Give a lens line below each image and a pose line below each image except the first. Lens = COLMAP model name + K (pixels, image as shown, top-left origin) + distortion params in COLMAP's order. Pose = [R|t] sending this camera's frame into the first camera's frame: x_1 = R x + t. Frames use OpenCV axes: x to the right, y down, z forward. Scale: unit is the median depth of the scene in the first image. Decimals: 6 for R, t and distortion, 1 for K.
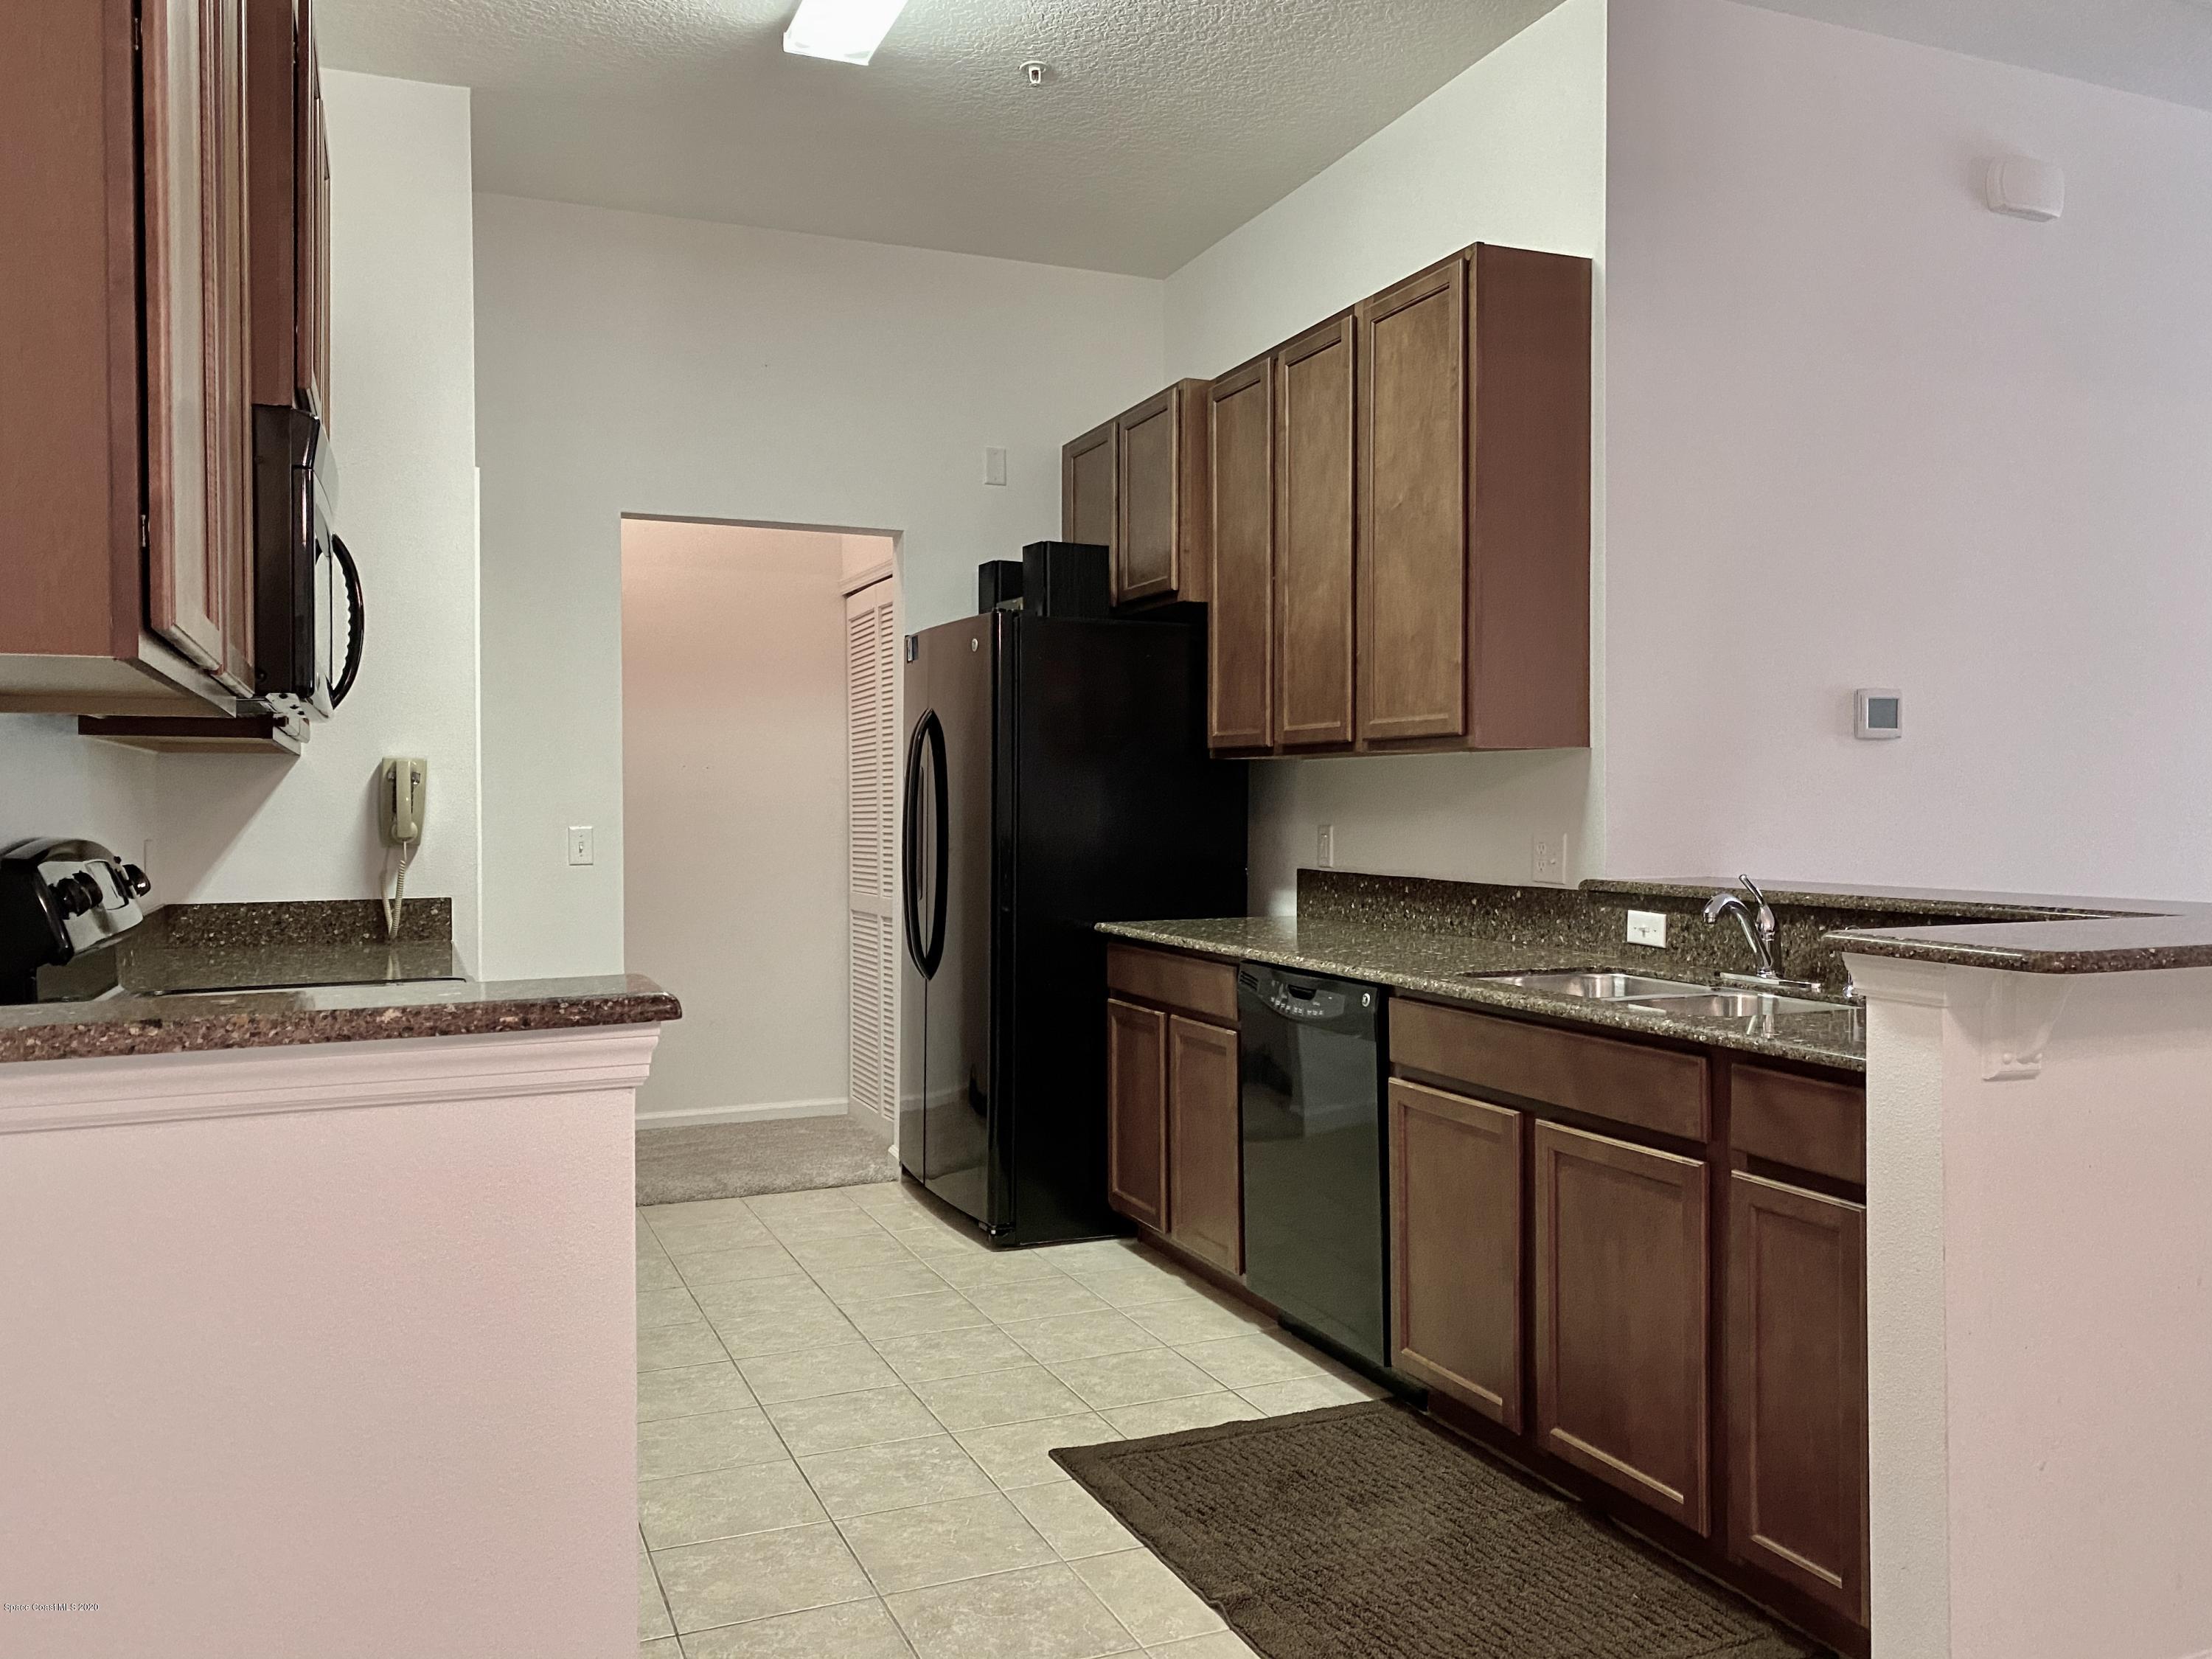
lens RADIAL K [[1684.5, 0, 1087.3], [0, 1684.5, 827.7], [0, 0, 1]] dist [0.079068, -0.150315]
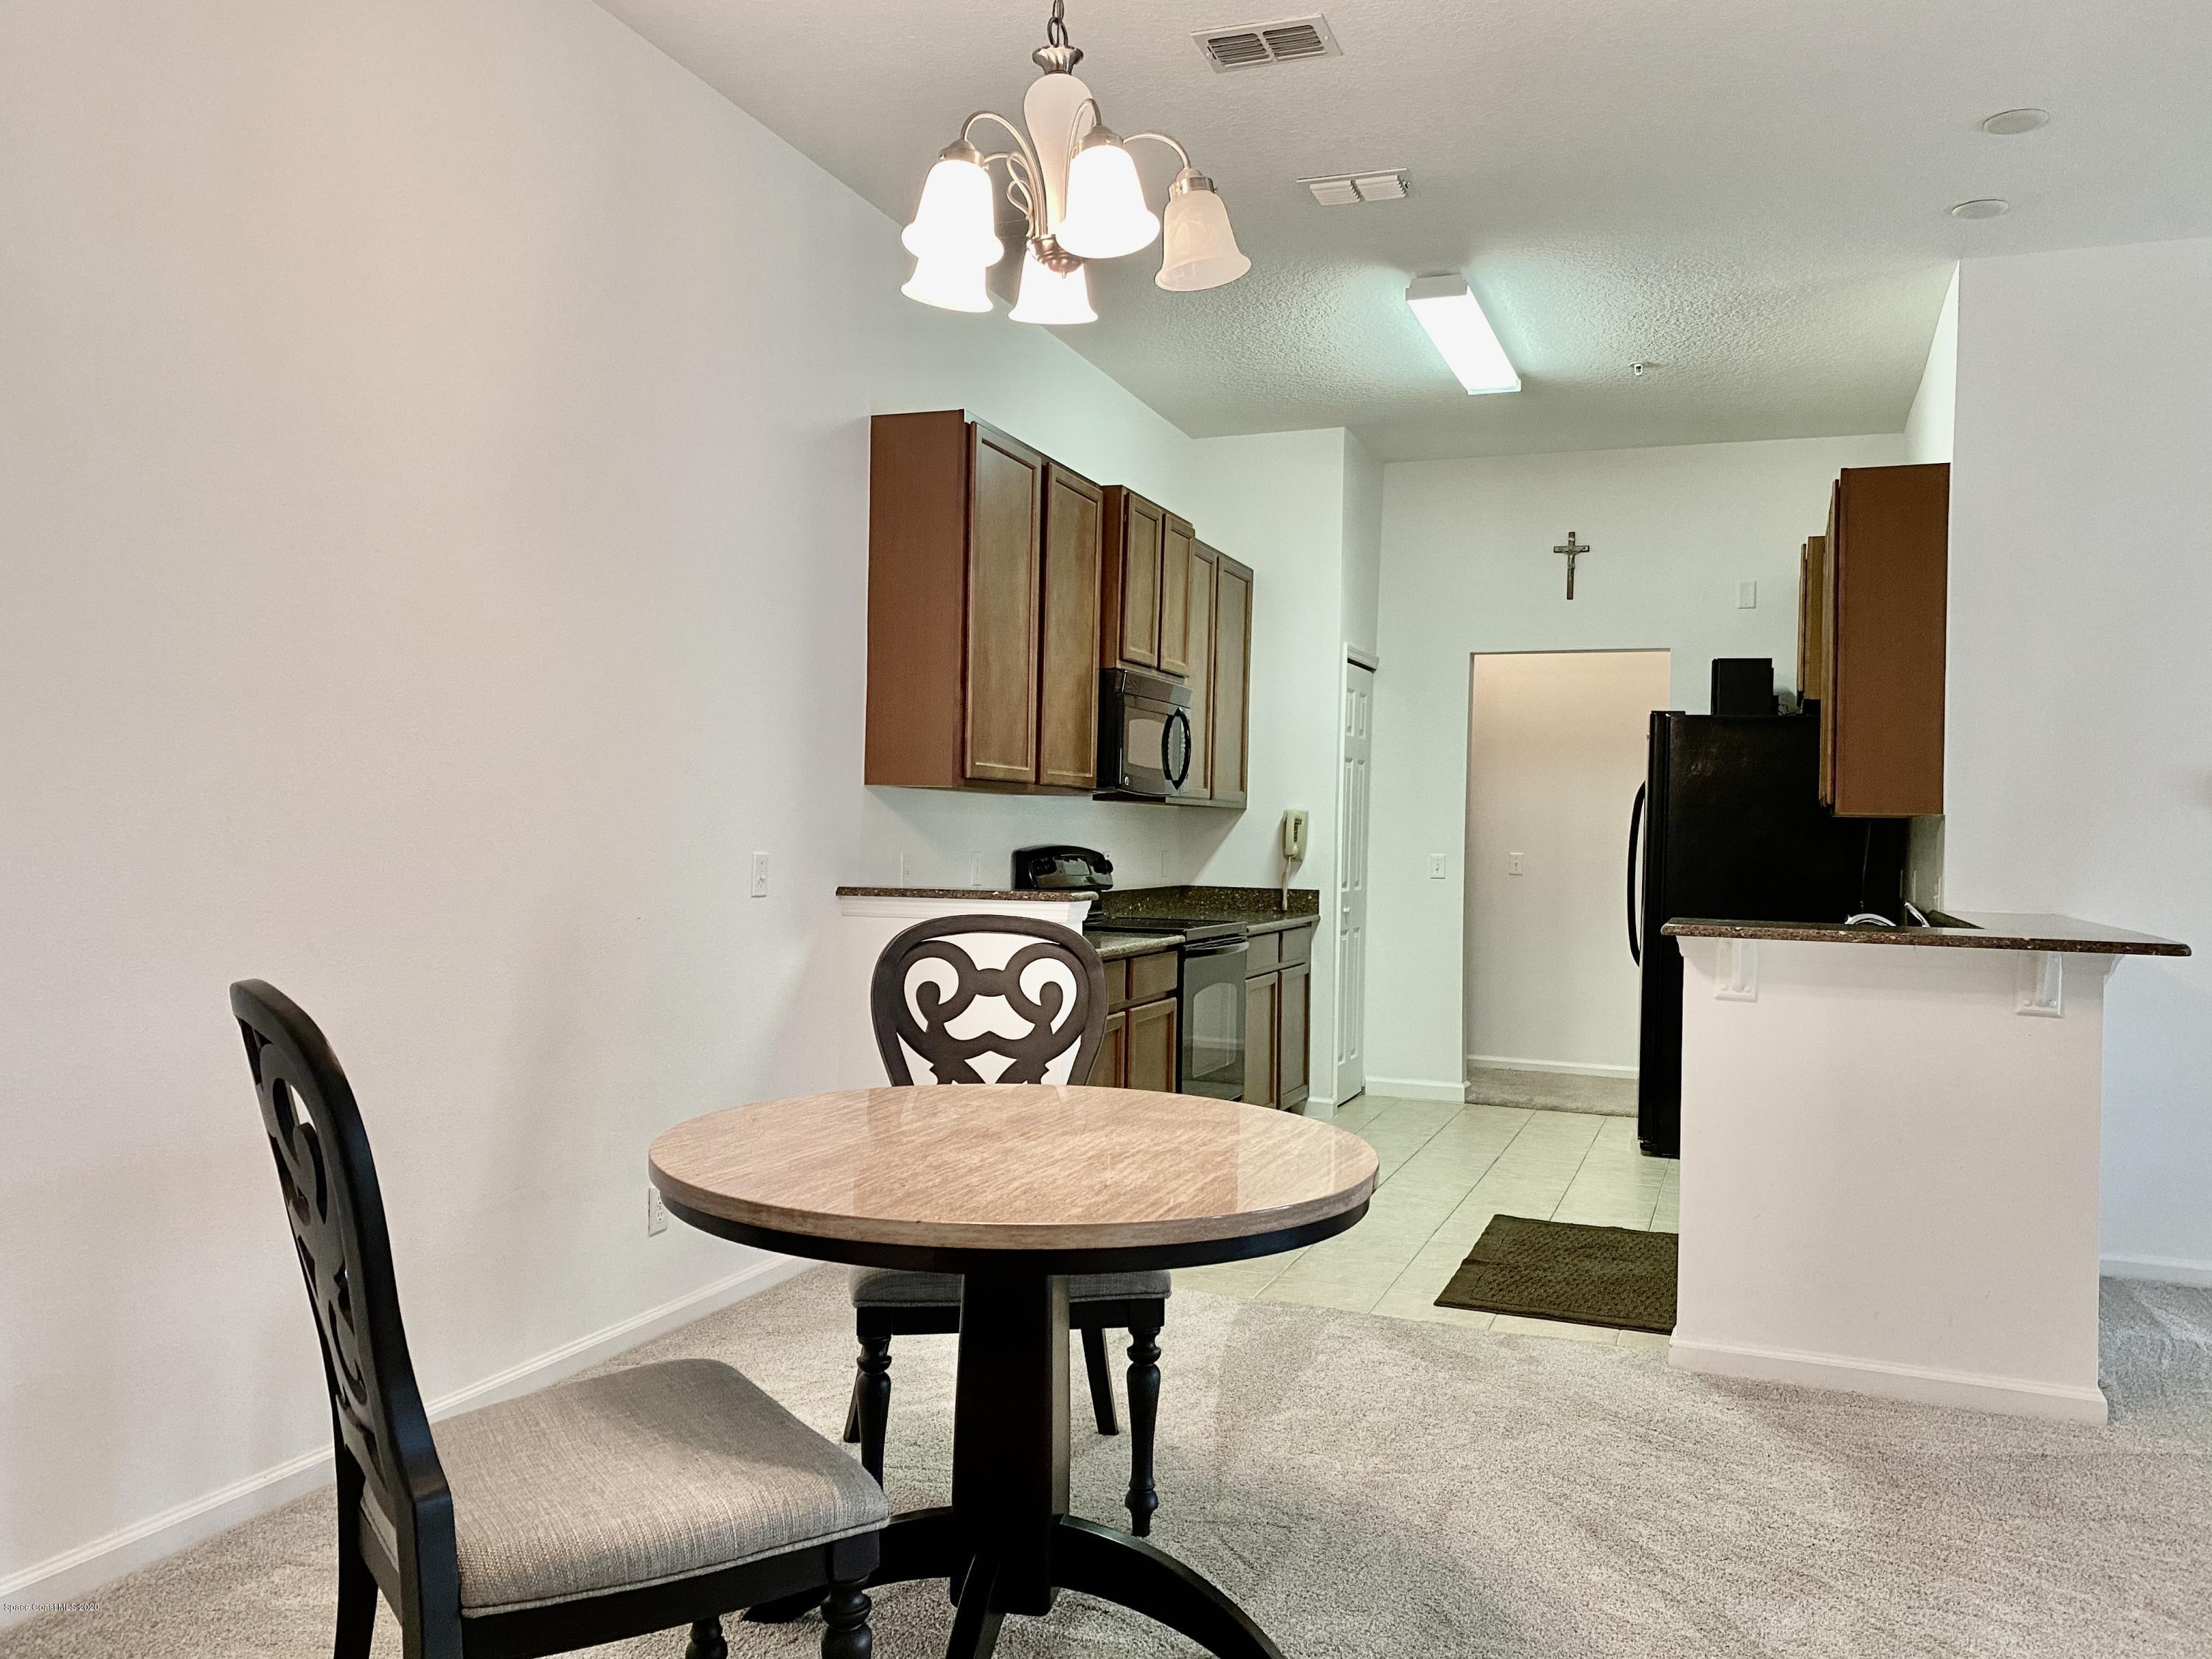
lens RADIAL K [[1686.2, 0, 1100.2], [0, 1686.2, 824.8], [0, 0, 1]] dist [0.074068, -0.114723]
pose [[0.723581, 0.018864, -0.689982, 0.715295], [-0.035895, 0.999302, -0.010322, 0.000117], [0.689306, 0.032236, 0.723753, -0.449077]]
